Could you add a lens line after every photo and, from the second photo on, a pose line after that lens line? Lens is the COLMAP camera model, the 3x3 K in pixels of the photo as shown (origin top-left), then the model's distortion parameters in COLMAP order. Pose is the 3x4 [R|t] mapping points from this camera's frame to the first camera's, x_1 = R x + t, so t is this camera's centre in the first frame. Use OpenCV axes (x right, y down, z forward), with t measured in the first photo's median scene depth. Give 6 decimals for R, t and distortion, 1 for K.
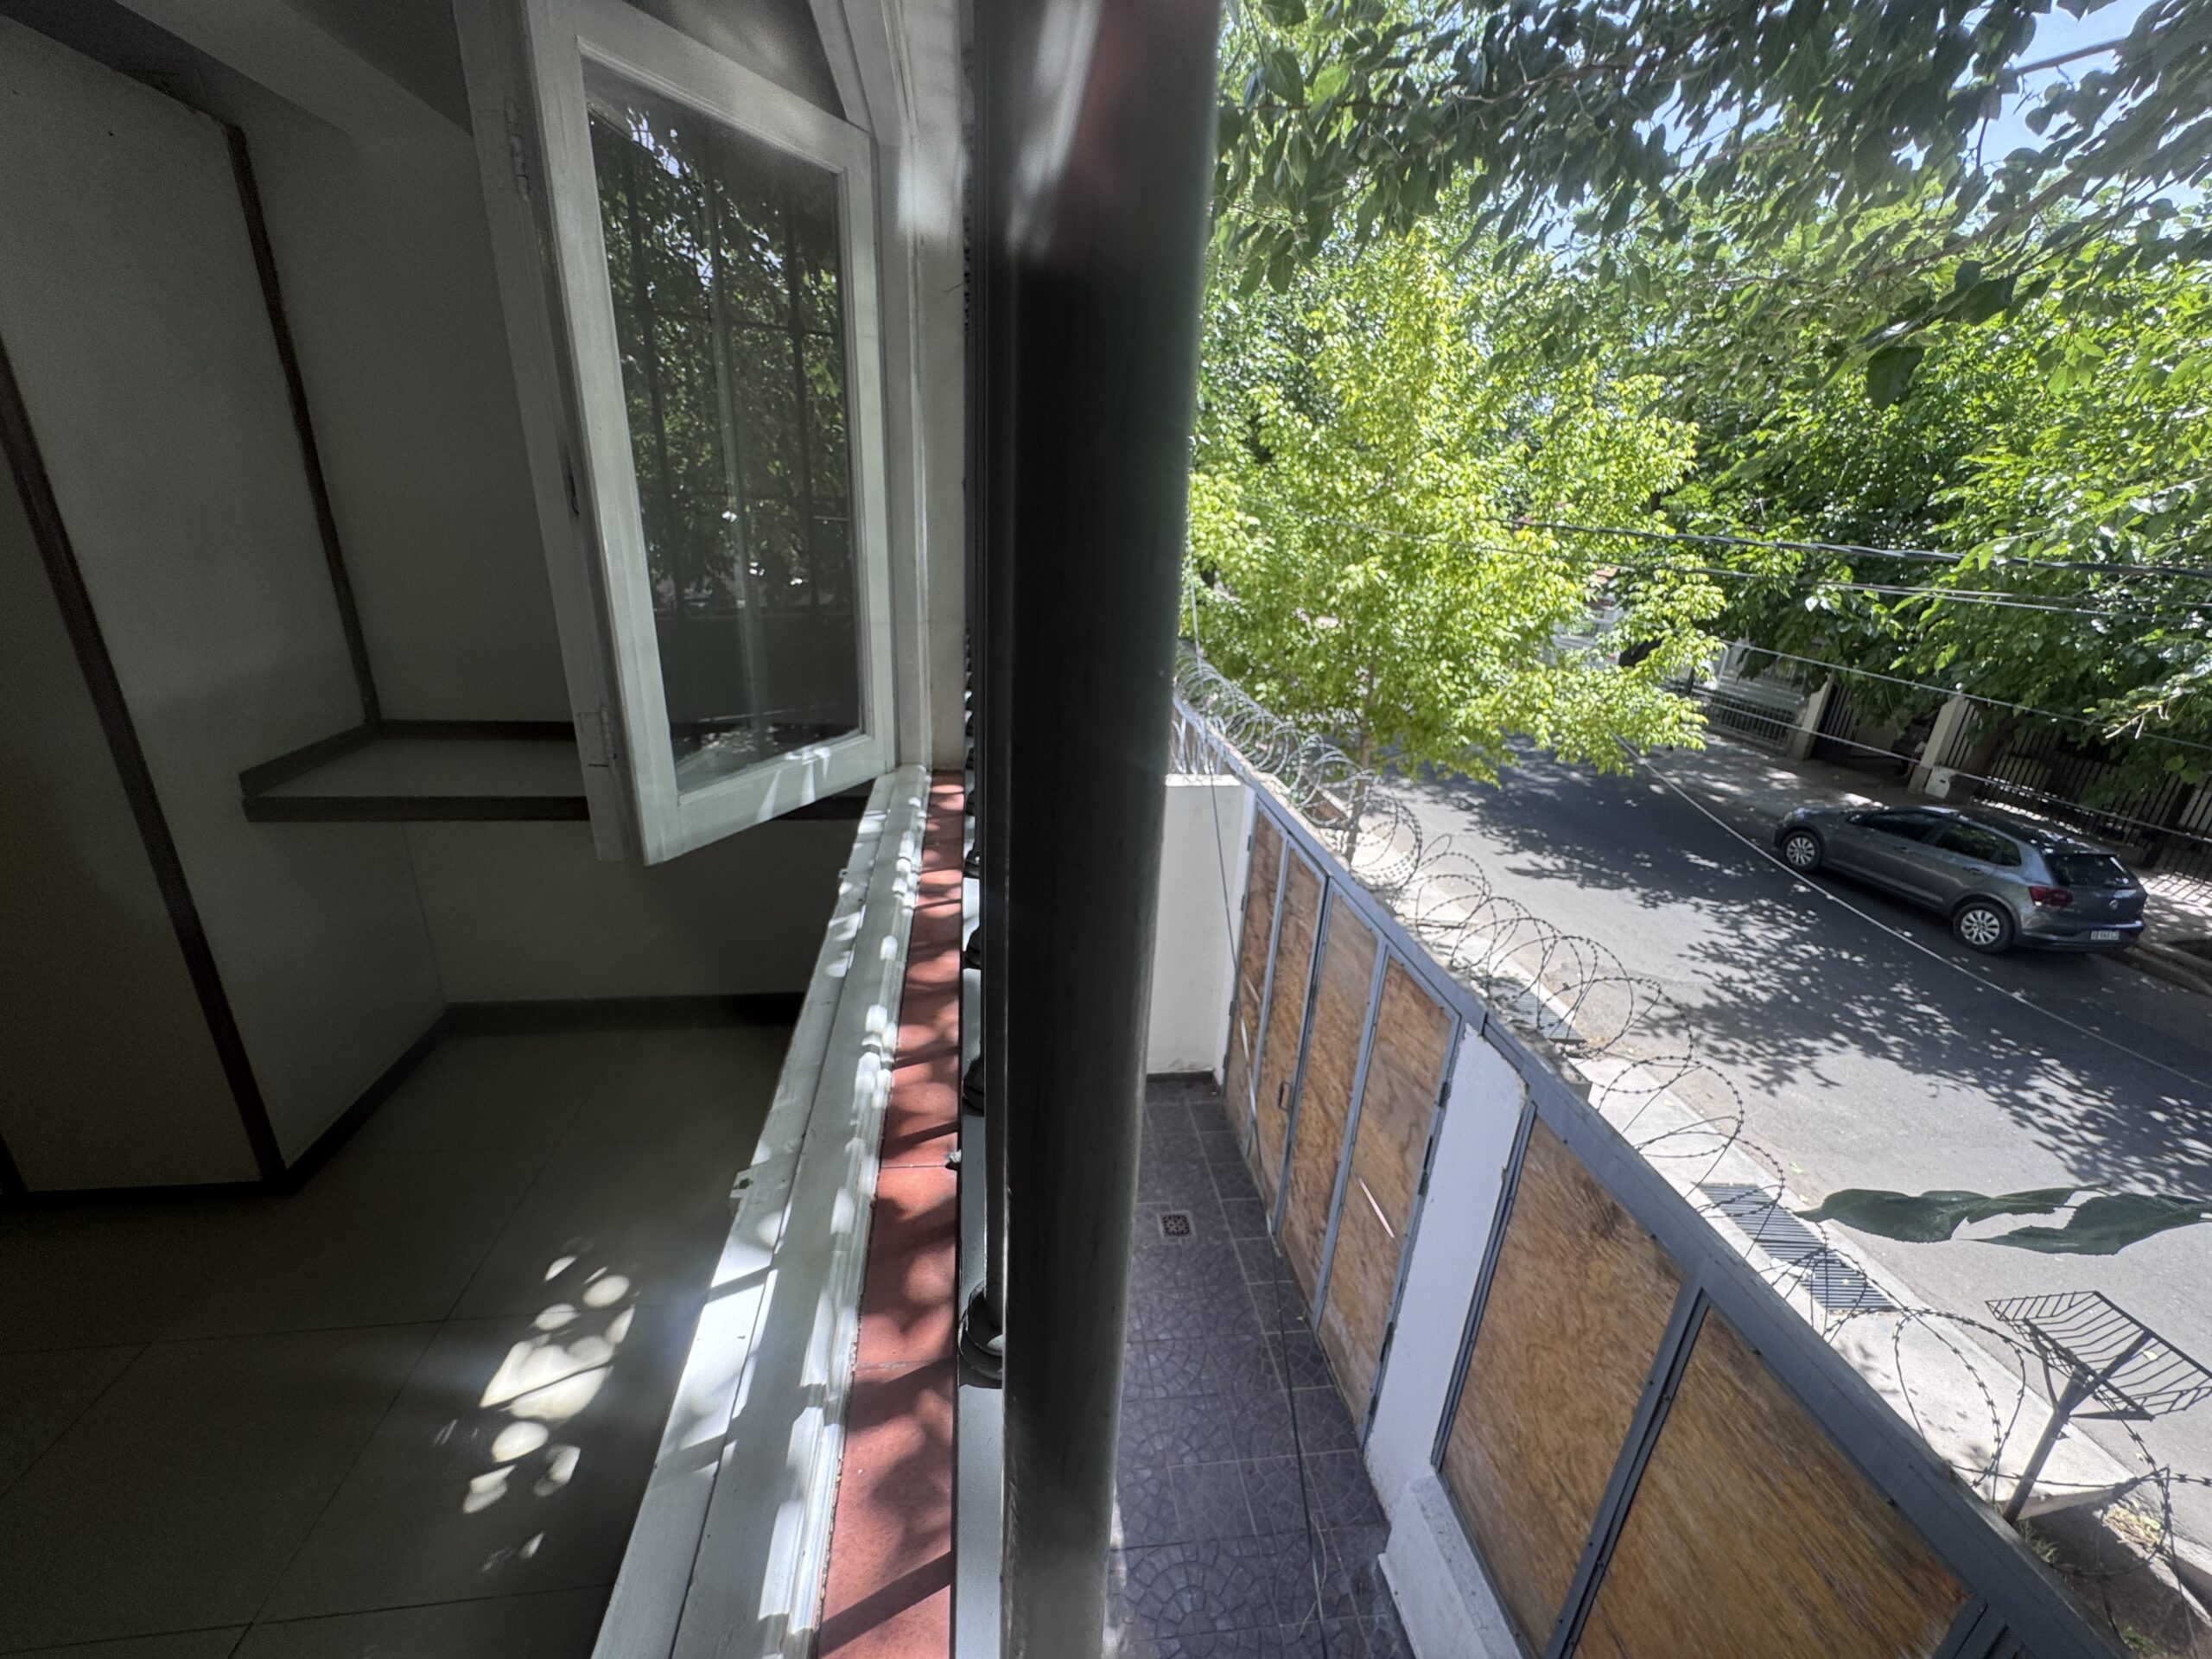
lens RADIAL K [[897.0, 0, 1106.1], [0, 897.0, 837.6], [0, 0, 1]] dist [-0.003134, -0.000166]
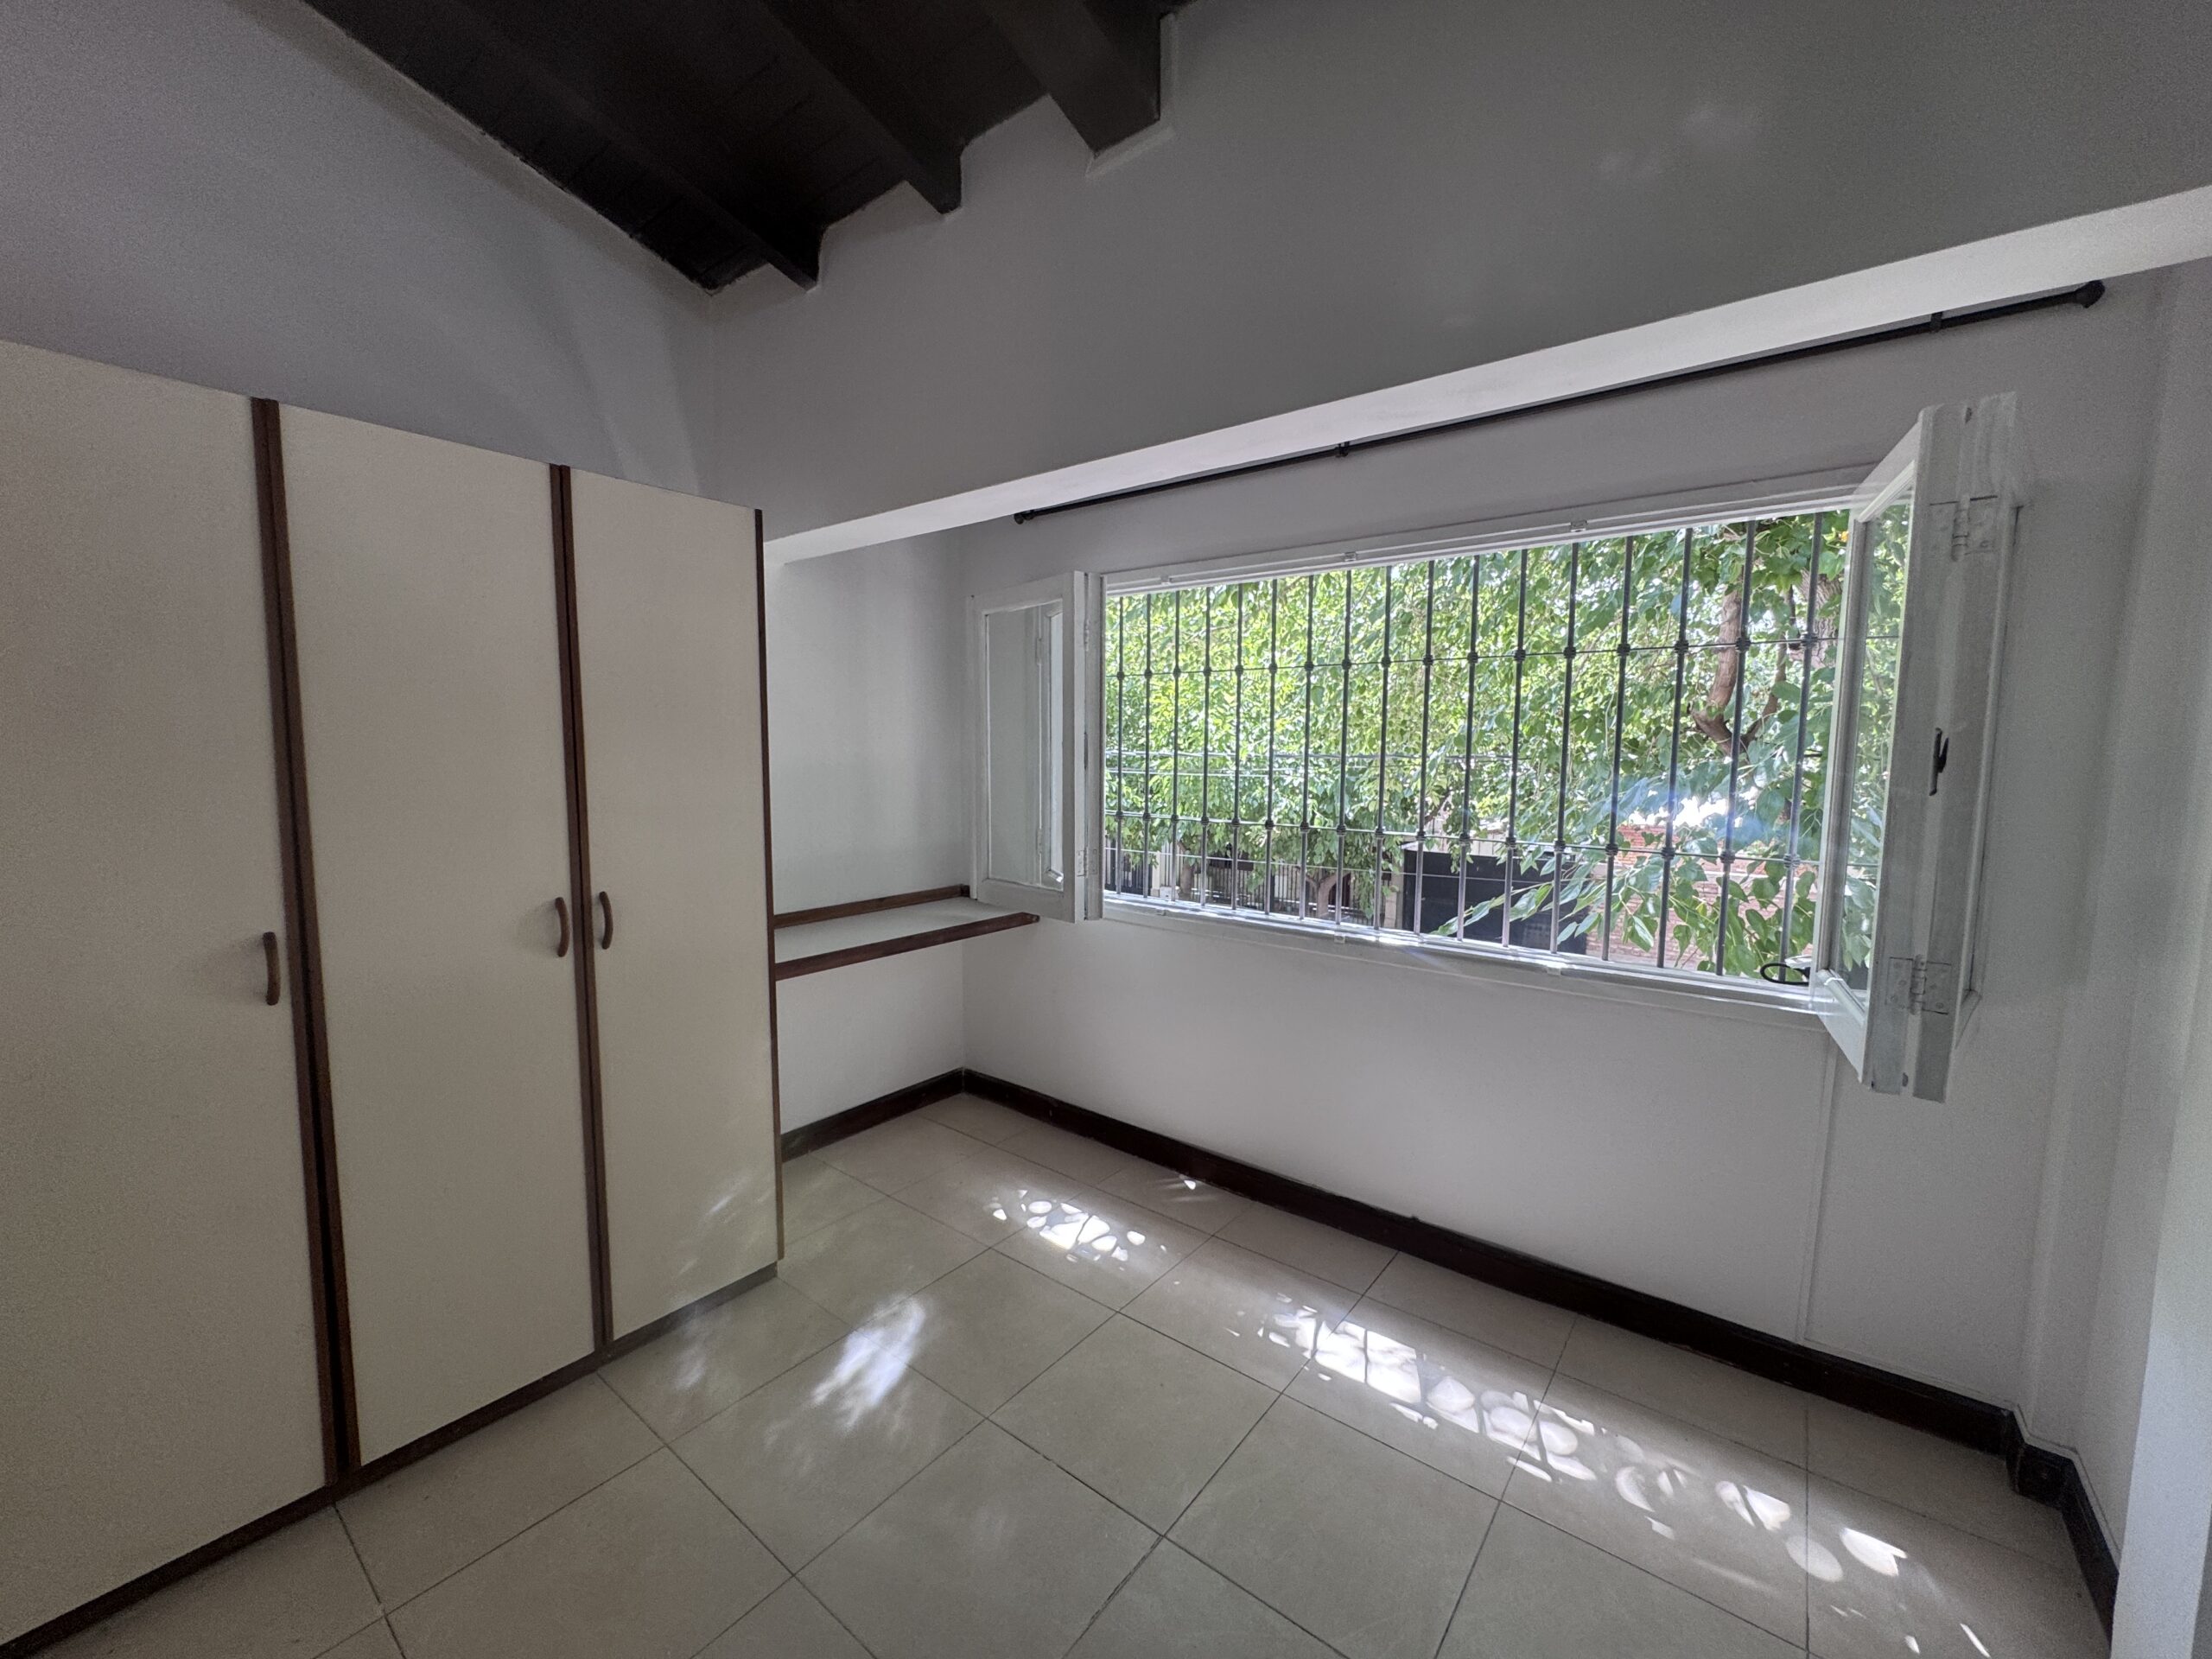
lens RADIAL K [[889.4, 0, 1103.1], [0, 889.4, 834.8], [0, 0, 1]] dist [-0.001800, 0.000029]
pose [[0.722790, -0.111500, 0.682013, -1.702718], [0.272289, 0.953012, -0.132764, 0.107766], [-0.635164, 0.281665, 0.719188, -0.516686]]
